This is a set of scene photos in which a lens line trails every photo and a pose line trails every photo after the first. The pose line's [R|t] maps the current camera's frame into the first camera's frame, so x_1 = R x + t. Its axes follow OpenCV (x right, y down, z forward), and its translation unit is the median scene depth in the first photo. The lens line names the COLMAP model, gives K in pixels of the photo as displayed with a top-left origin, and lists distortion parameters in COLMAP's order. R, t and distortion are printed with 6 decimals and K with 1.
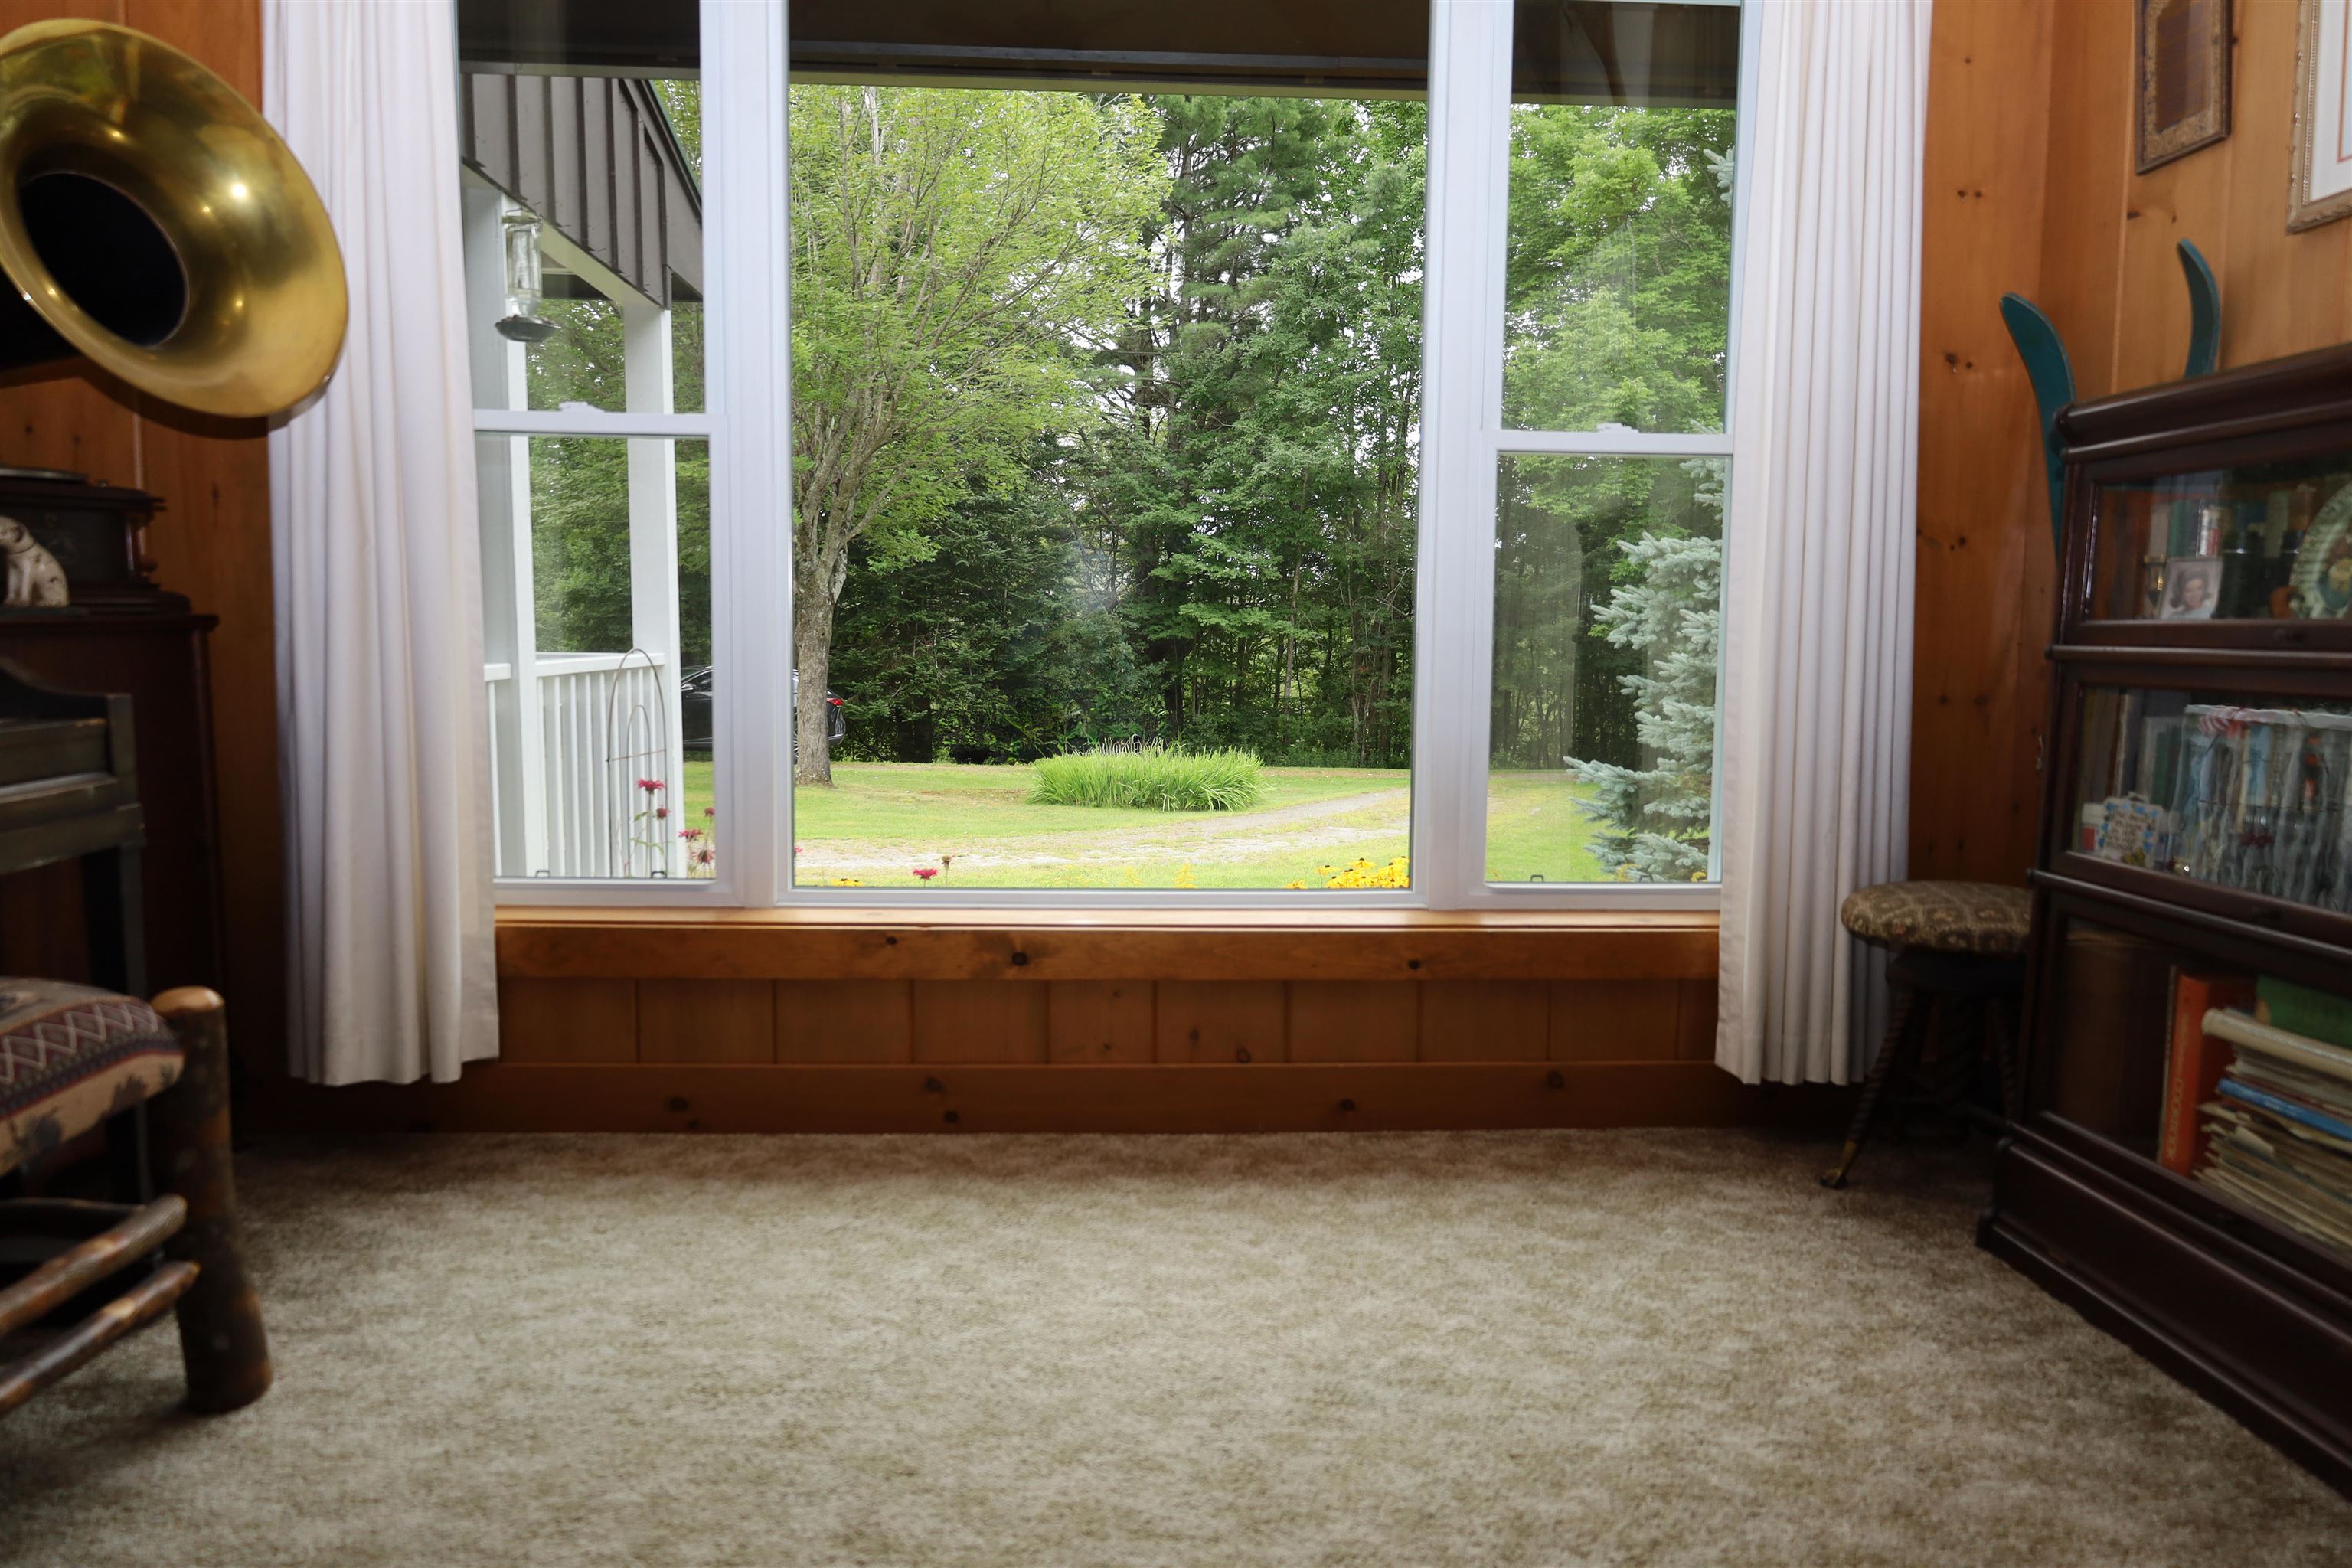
lens RADIAL K [[1577.8, 0, 1176.0], [0, 1577.8, 784.0], [0, 0, 1]] dist [-0.038586, 0.008811]
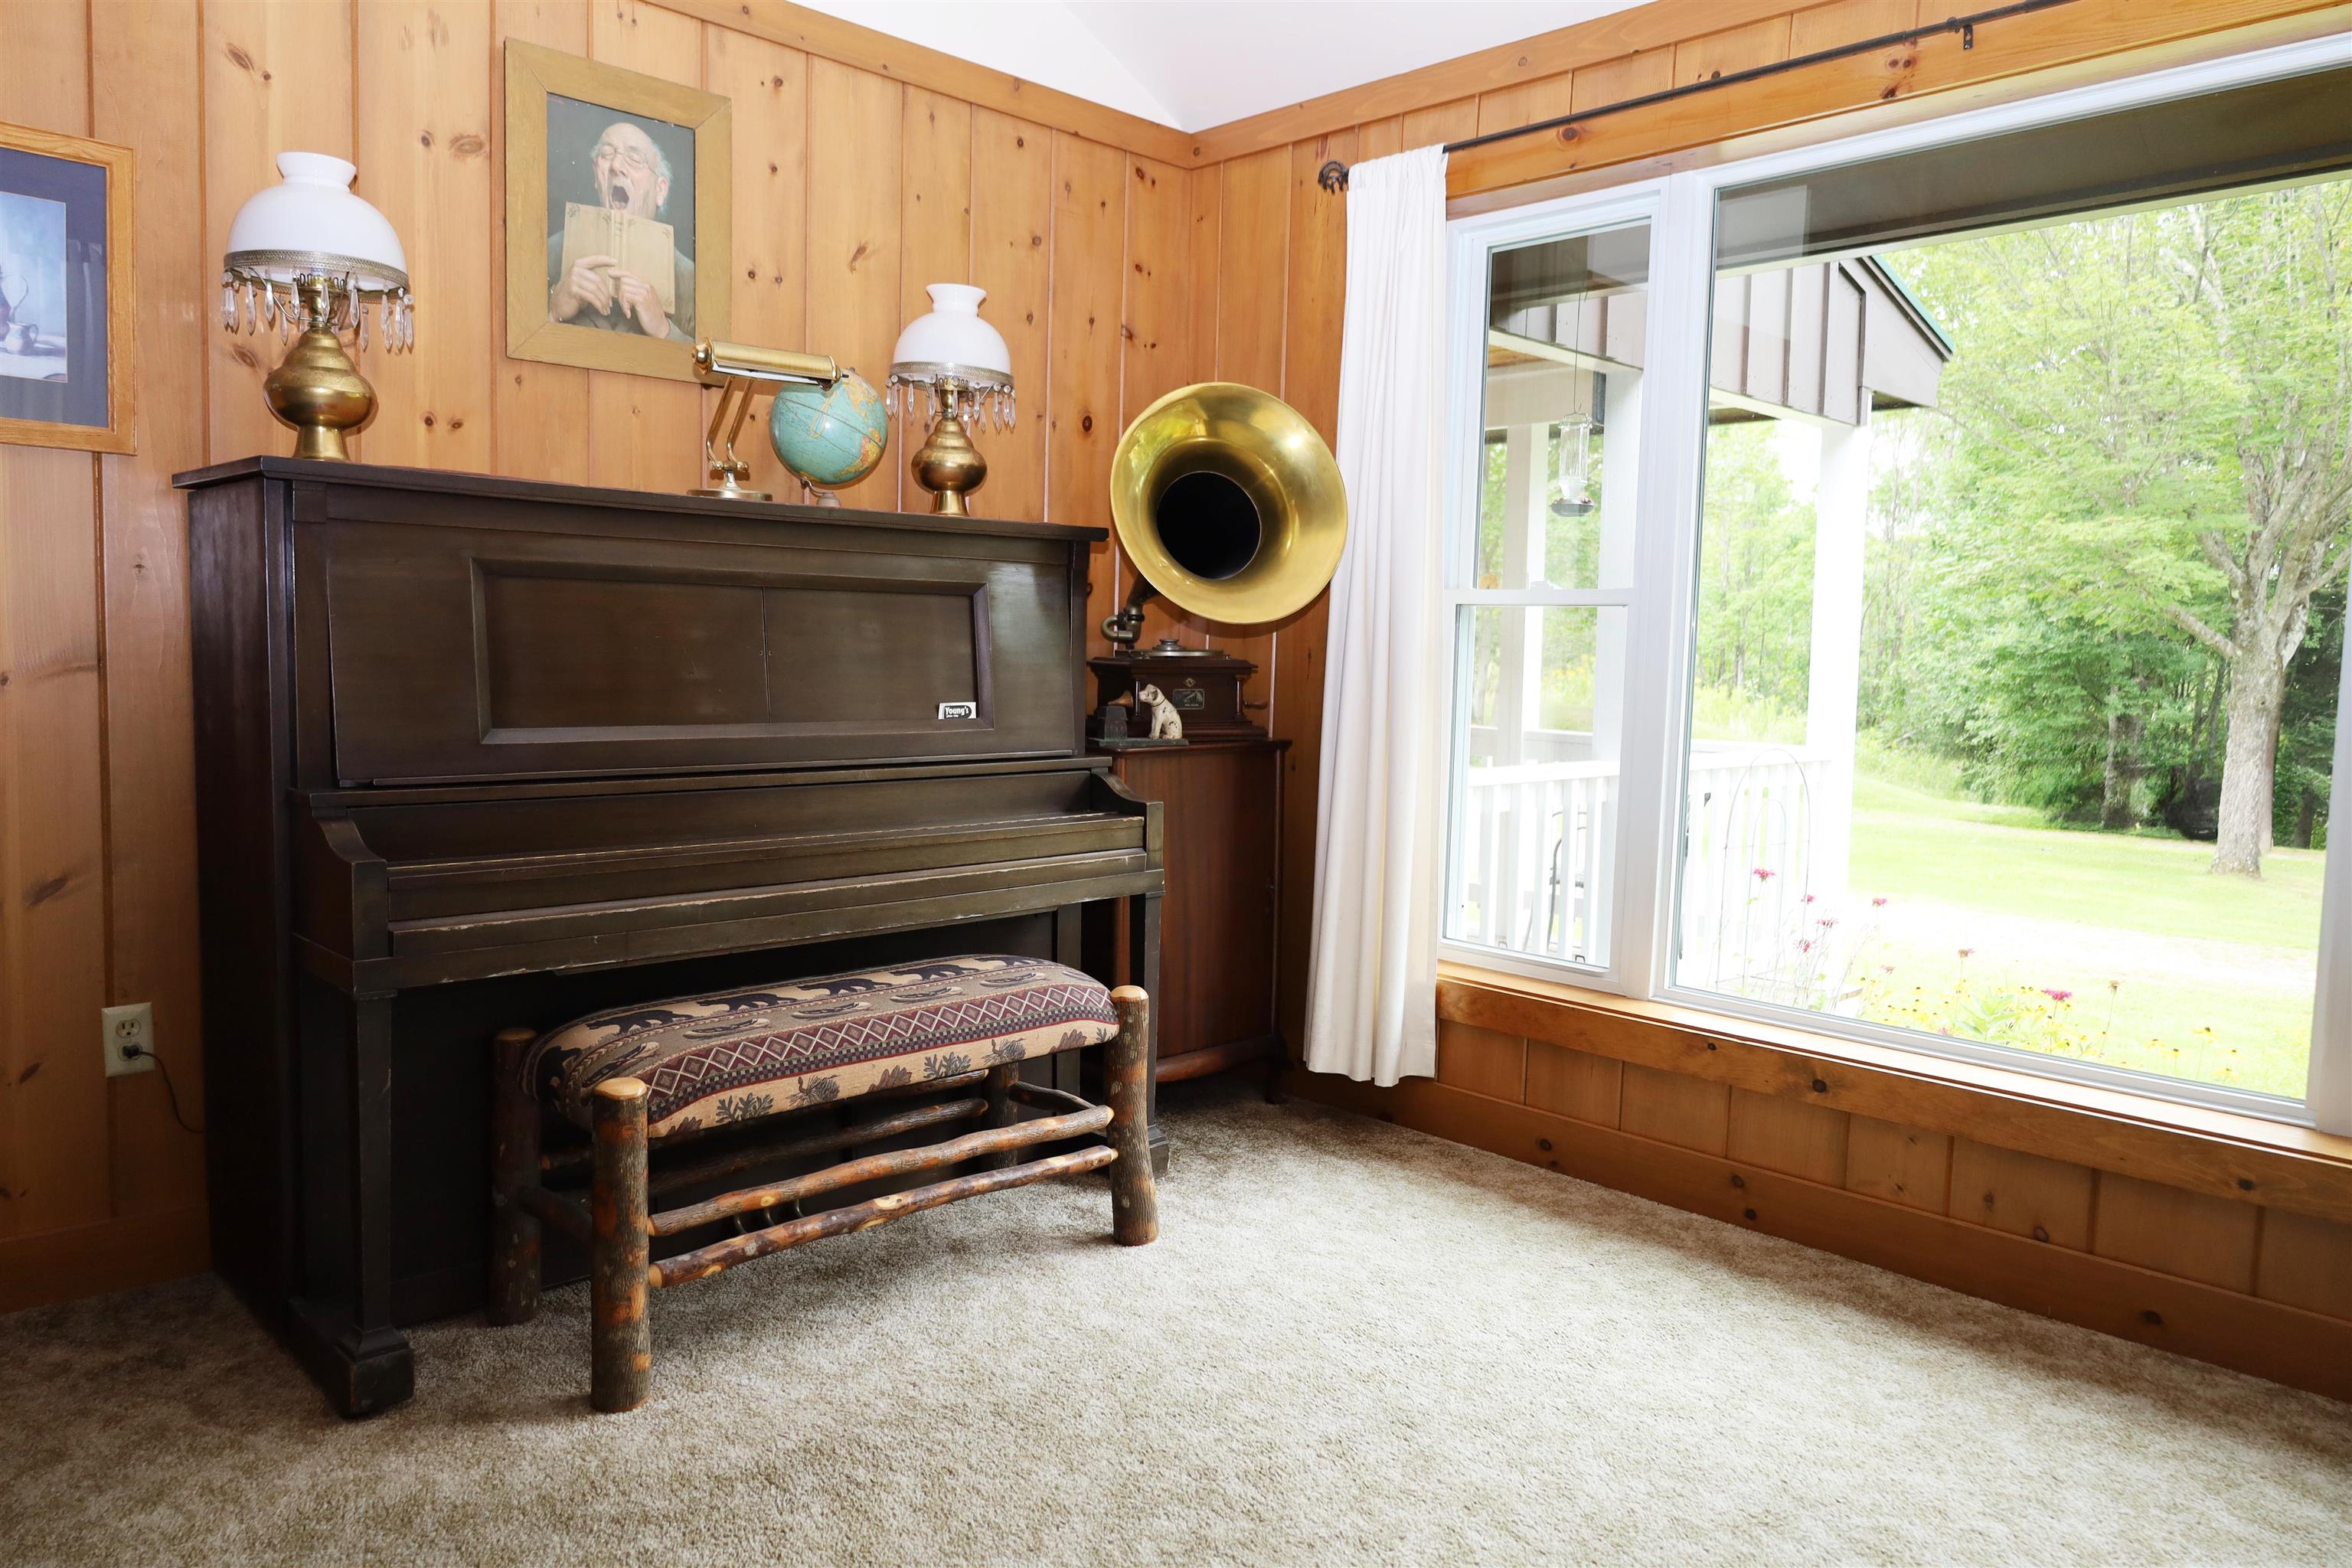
lens RADIAL K [[1577.8, 0, 1176.0], [0, 1577.8, 784.0], [0, 0, 1]] dist [-0.038586, 0.008811]
pose [[0.641163, 0.066885, -0.764484, 0.472394], [-0.089247, 0.995934, 0.012285, -0.076774], [0.762198, 0.060351, 0.644525, -0.045576]]
